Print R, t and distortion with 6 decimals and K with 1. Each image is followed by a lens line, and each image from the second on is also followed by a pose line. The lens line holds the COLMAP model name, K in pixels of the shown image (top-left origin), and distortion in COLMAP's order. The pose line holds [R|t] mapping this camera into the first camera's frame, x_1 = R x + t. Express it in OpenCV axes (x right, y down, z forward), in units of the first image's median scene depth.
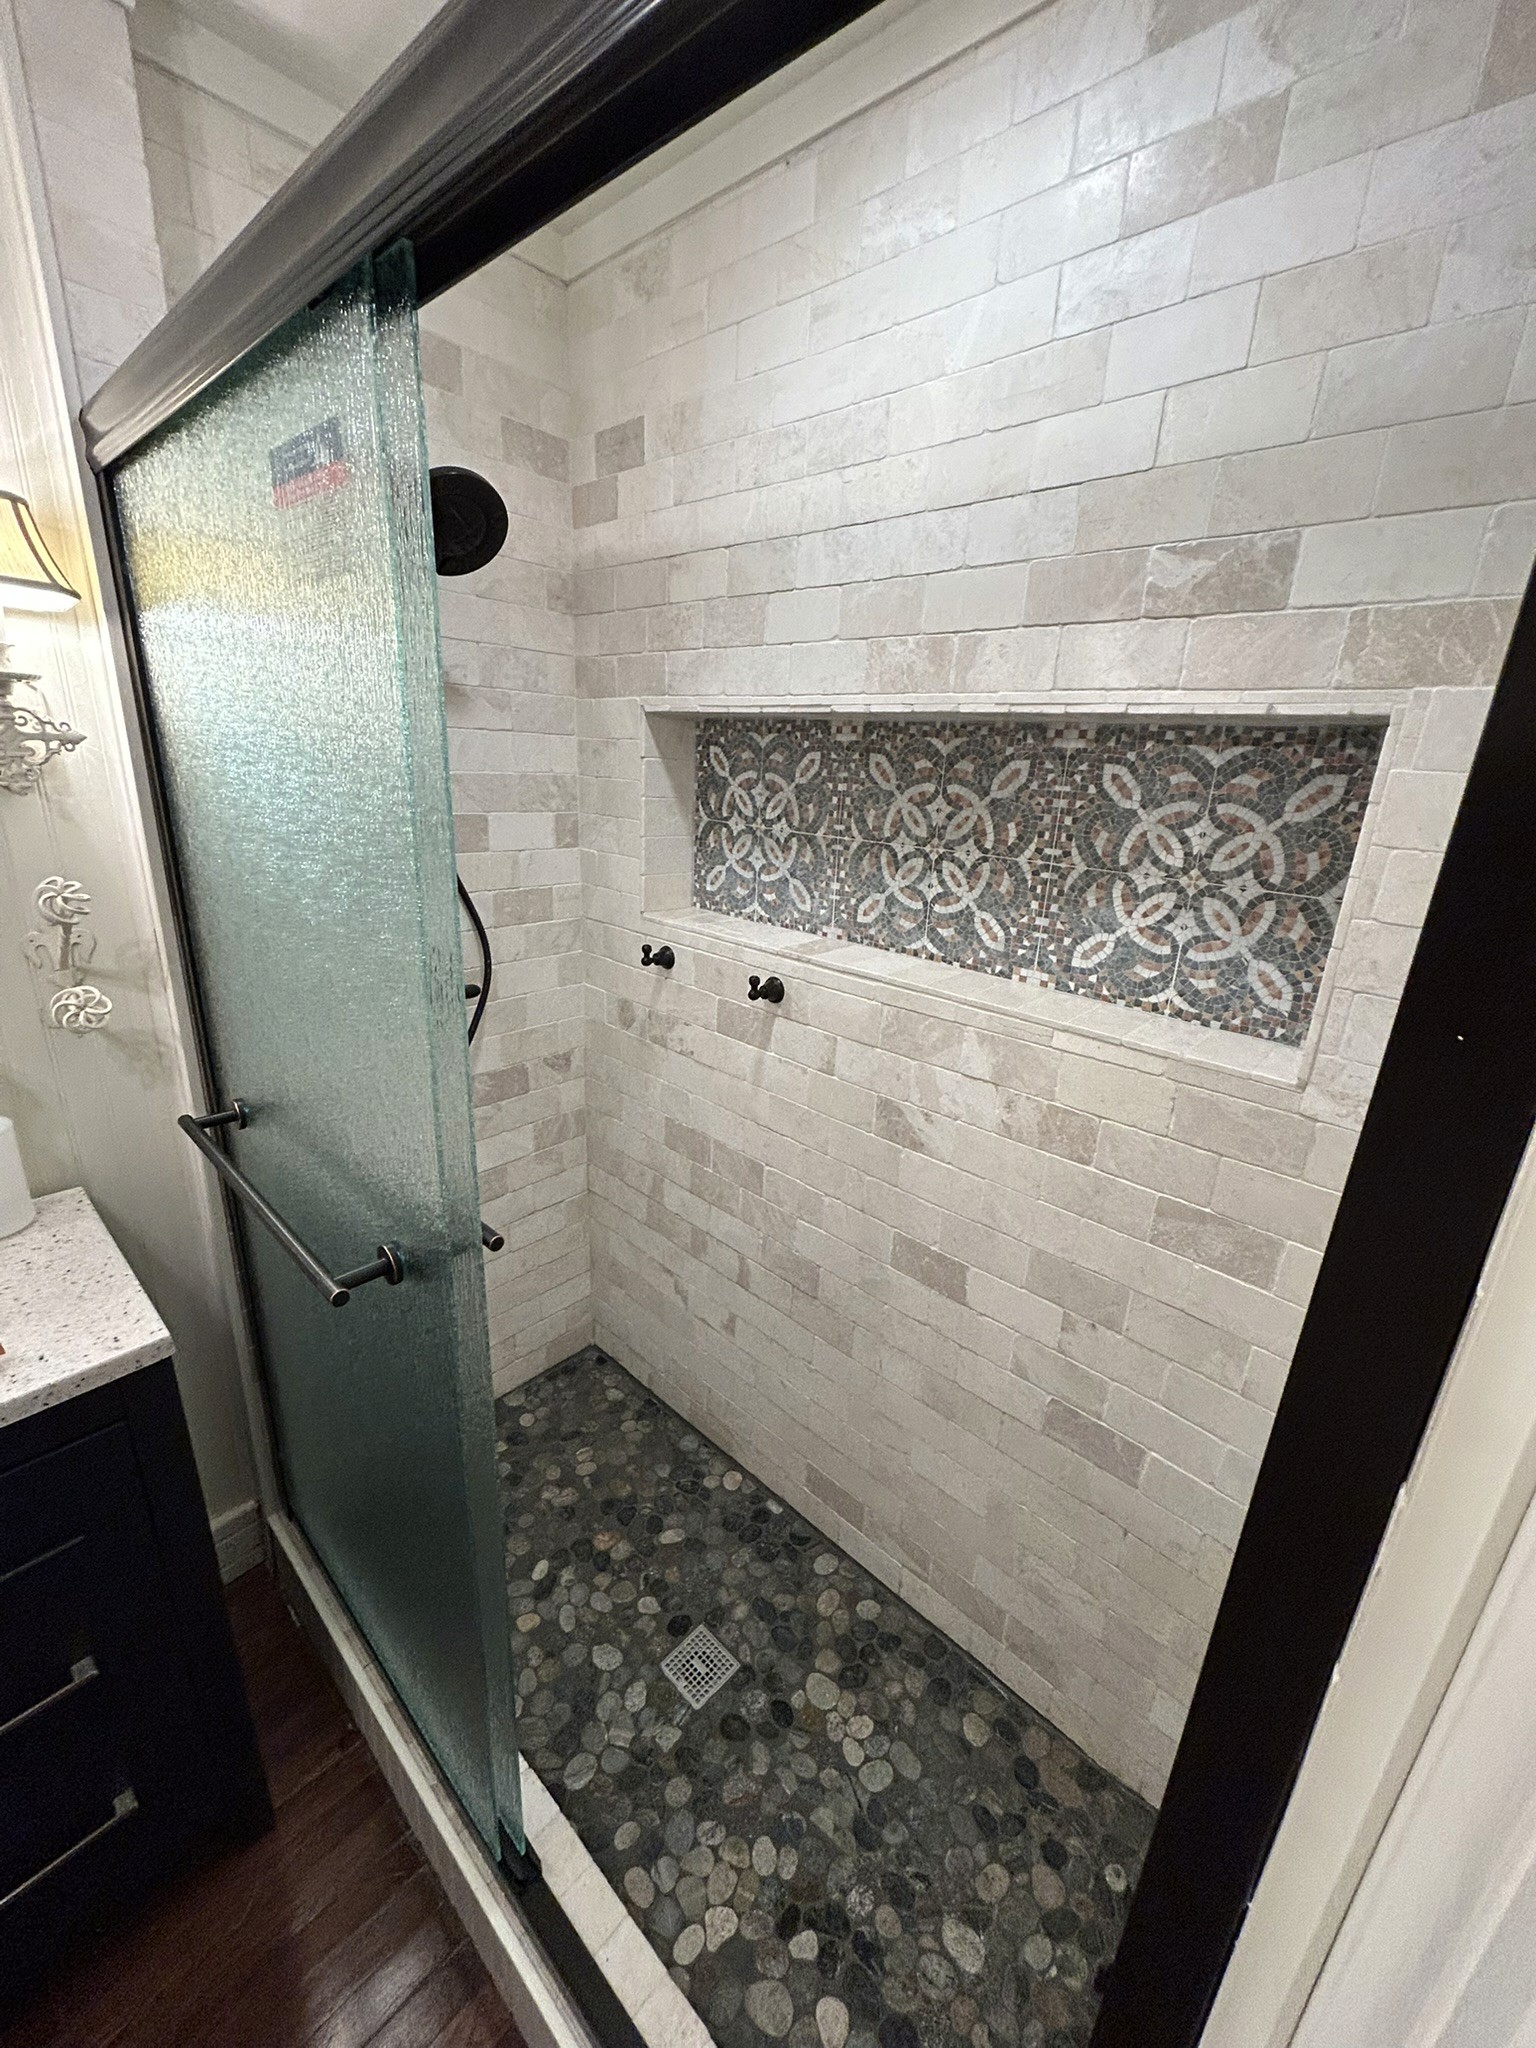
lens RADIAL K [[823.2, 0, 770.1], [0, 823.2, 1023.1], [0, 0, 1]] dist [0.001384, 0.002224]
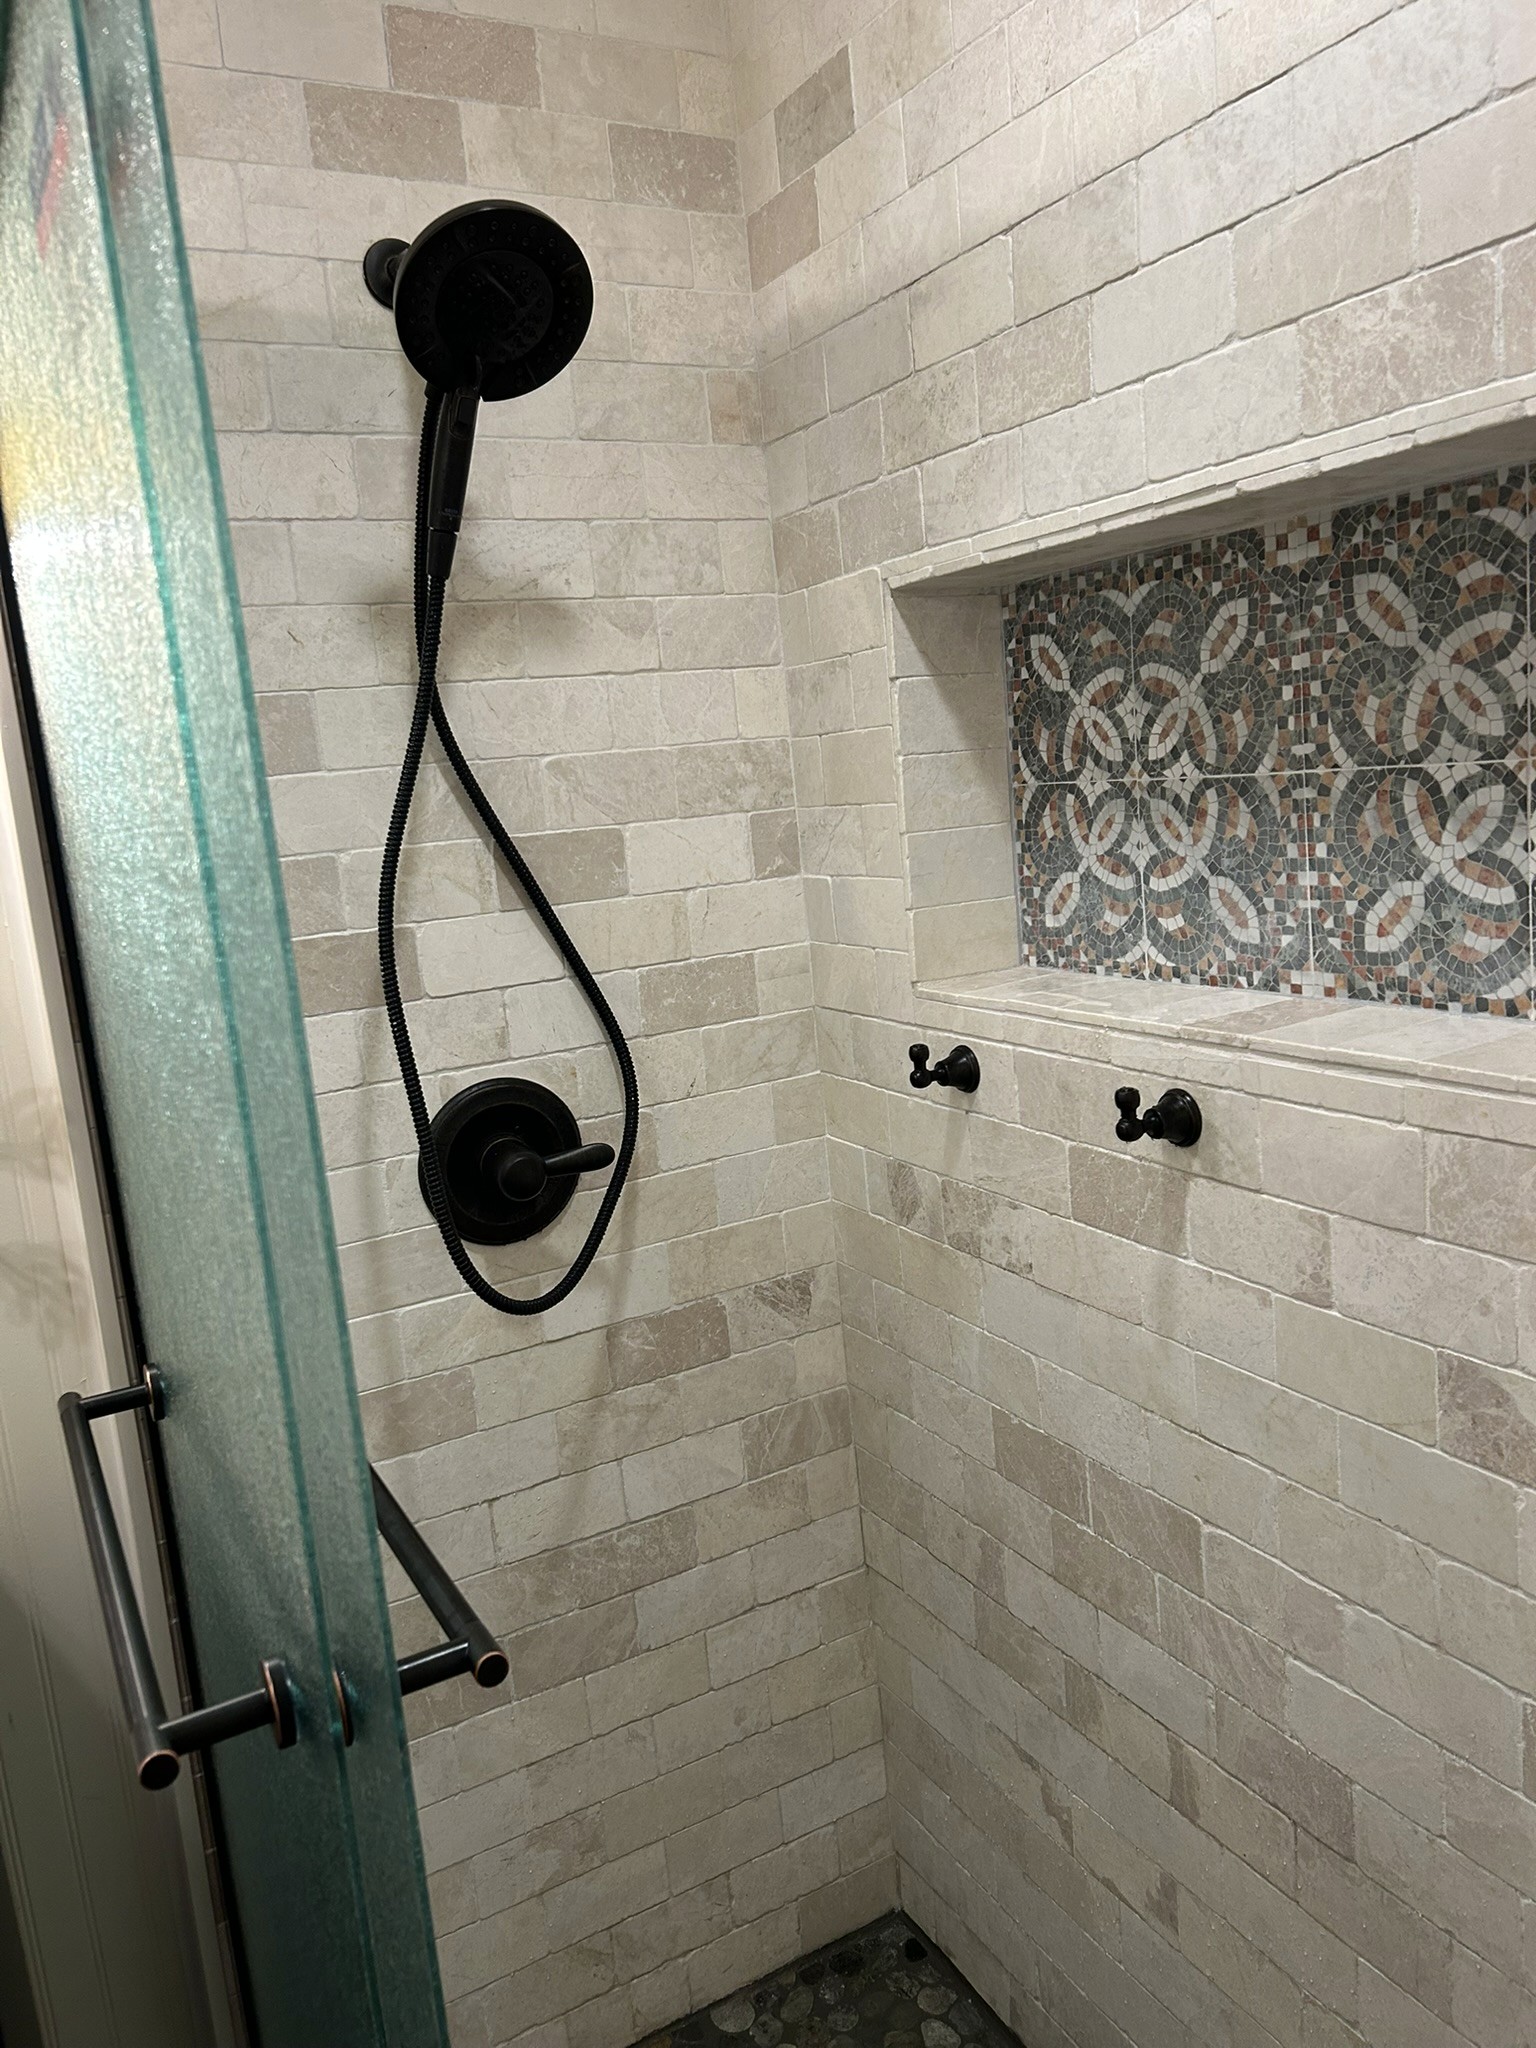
lens RADIAL K [[1551.2, 0, 764.3], [0, 1551.2, 1027.6], [0, 0, 1]] dist [0.059905, -0.064117]
pose [[0.935732, -0.078214, -0.343930, 0.094073], [0.030228, 0.989299, -0.142735, 0.027200], [0.351413, 0.123166, 0.928084, 0.124370]]
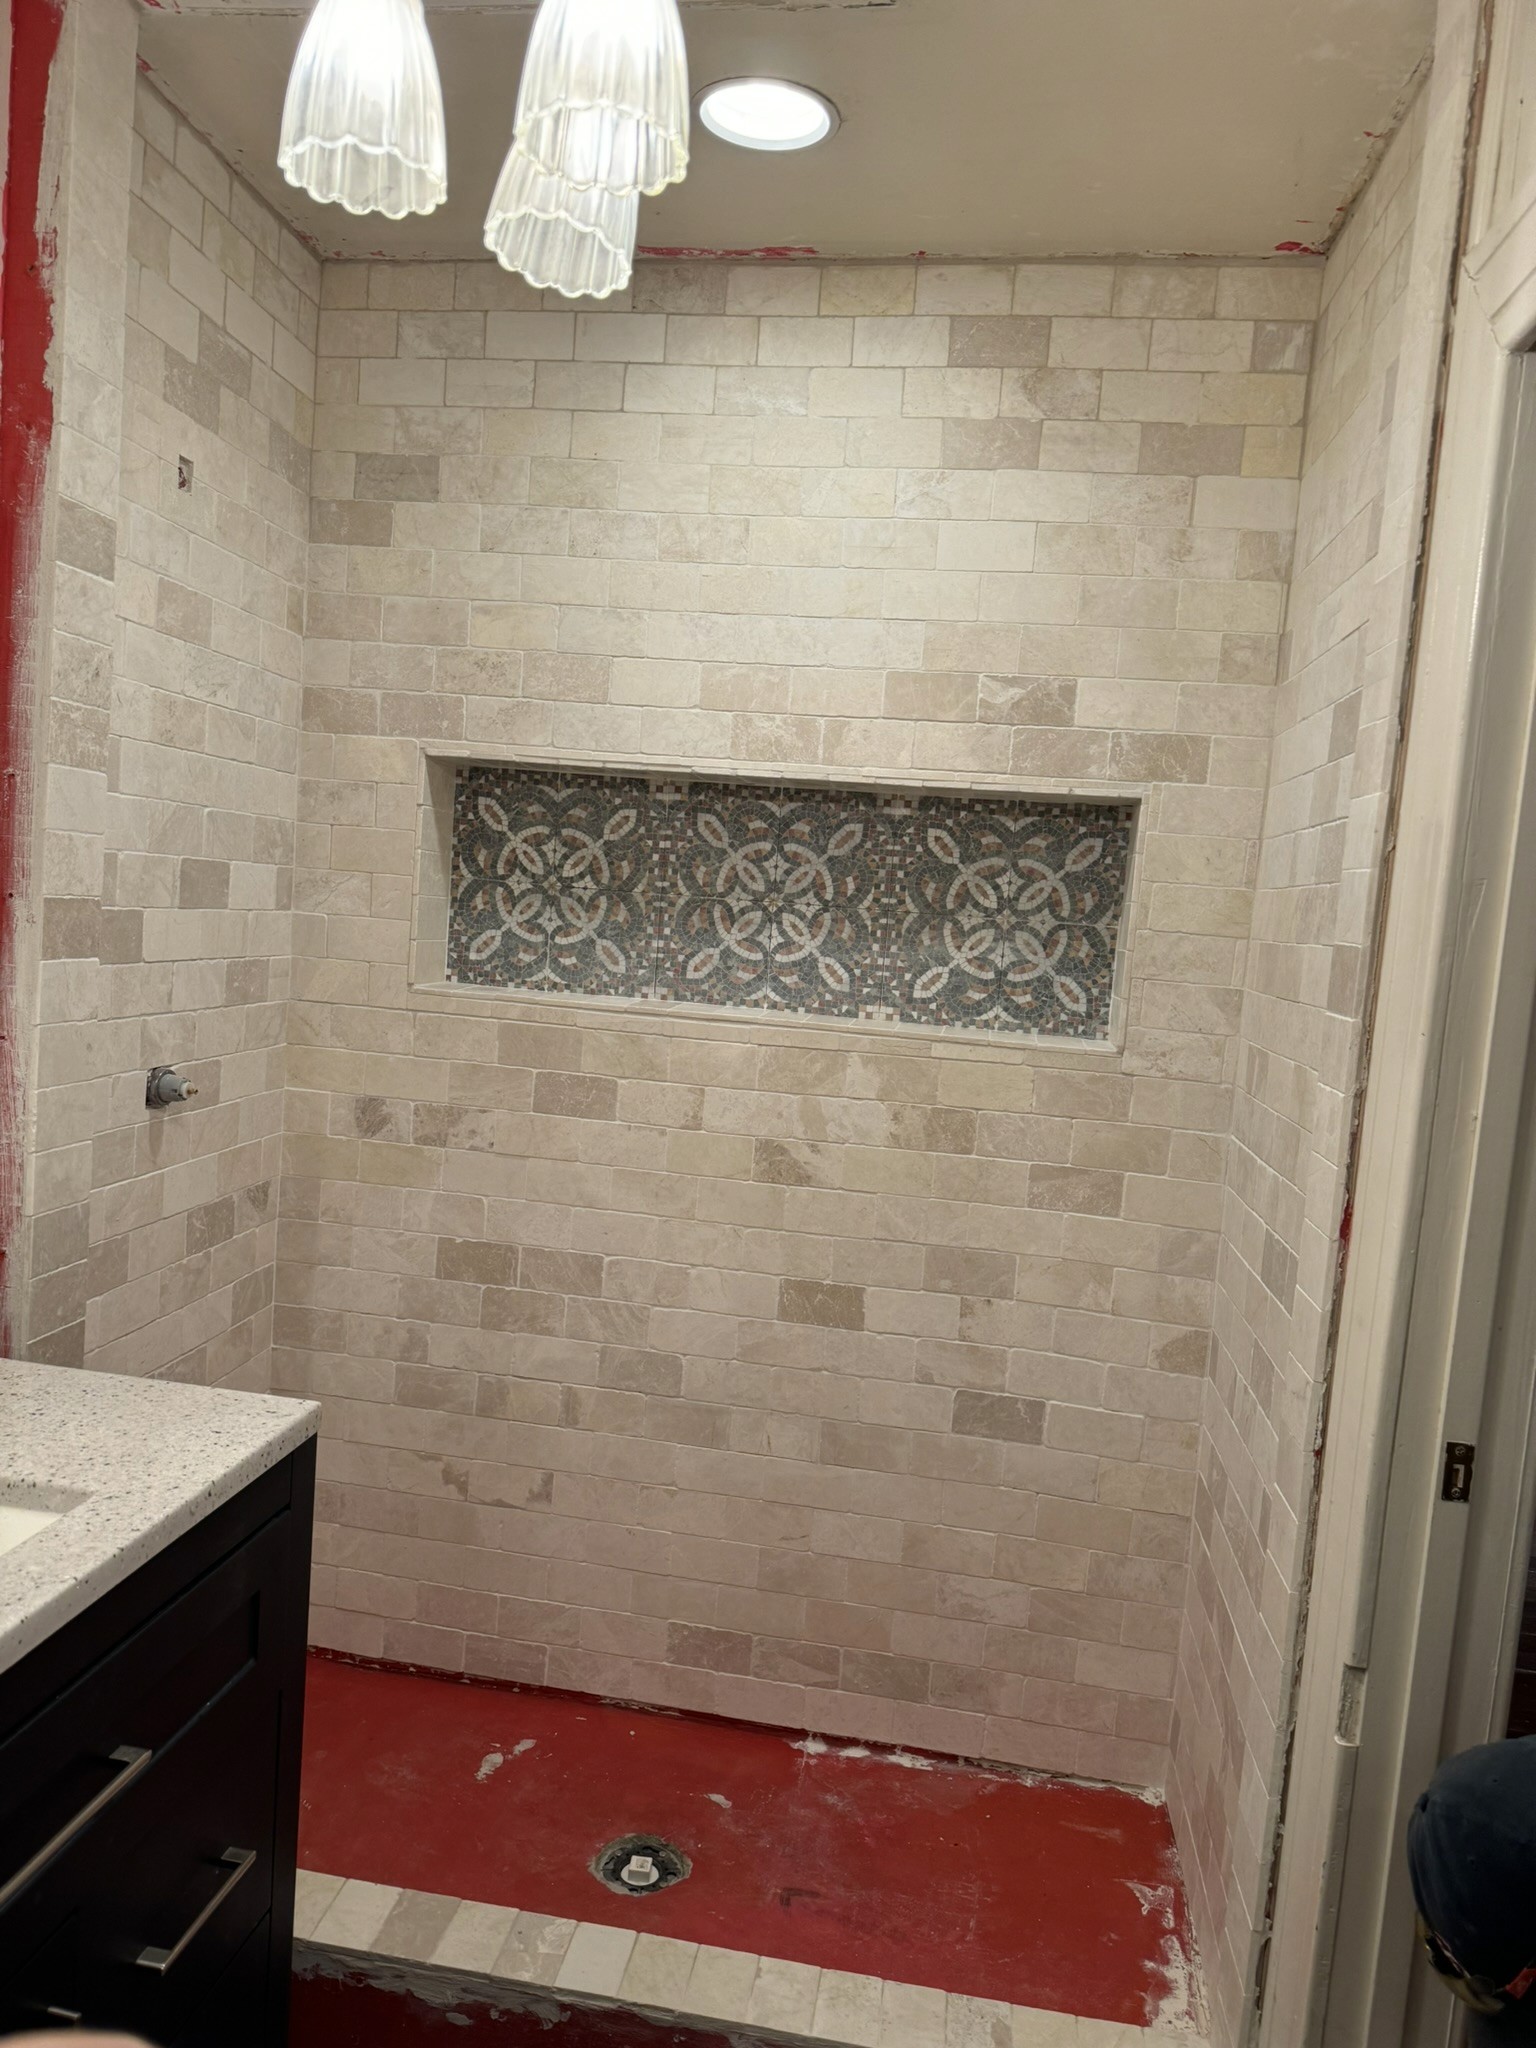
lens RADIAL K [[1435.9, 0, 760.7], [0, 1435.9, 1034.6], [0, 0, 1]] dist [0.128741, -0.005148]
pose [[0.832262, -0.037422, 0.553119, -0.804527], [0.139200, 0.979862, -0.143156, 0.208262], [-0.536623, 0.196137, 0.820711, -0.454823]]
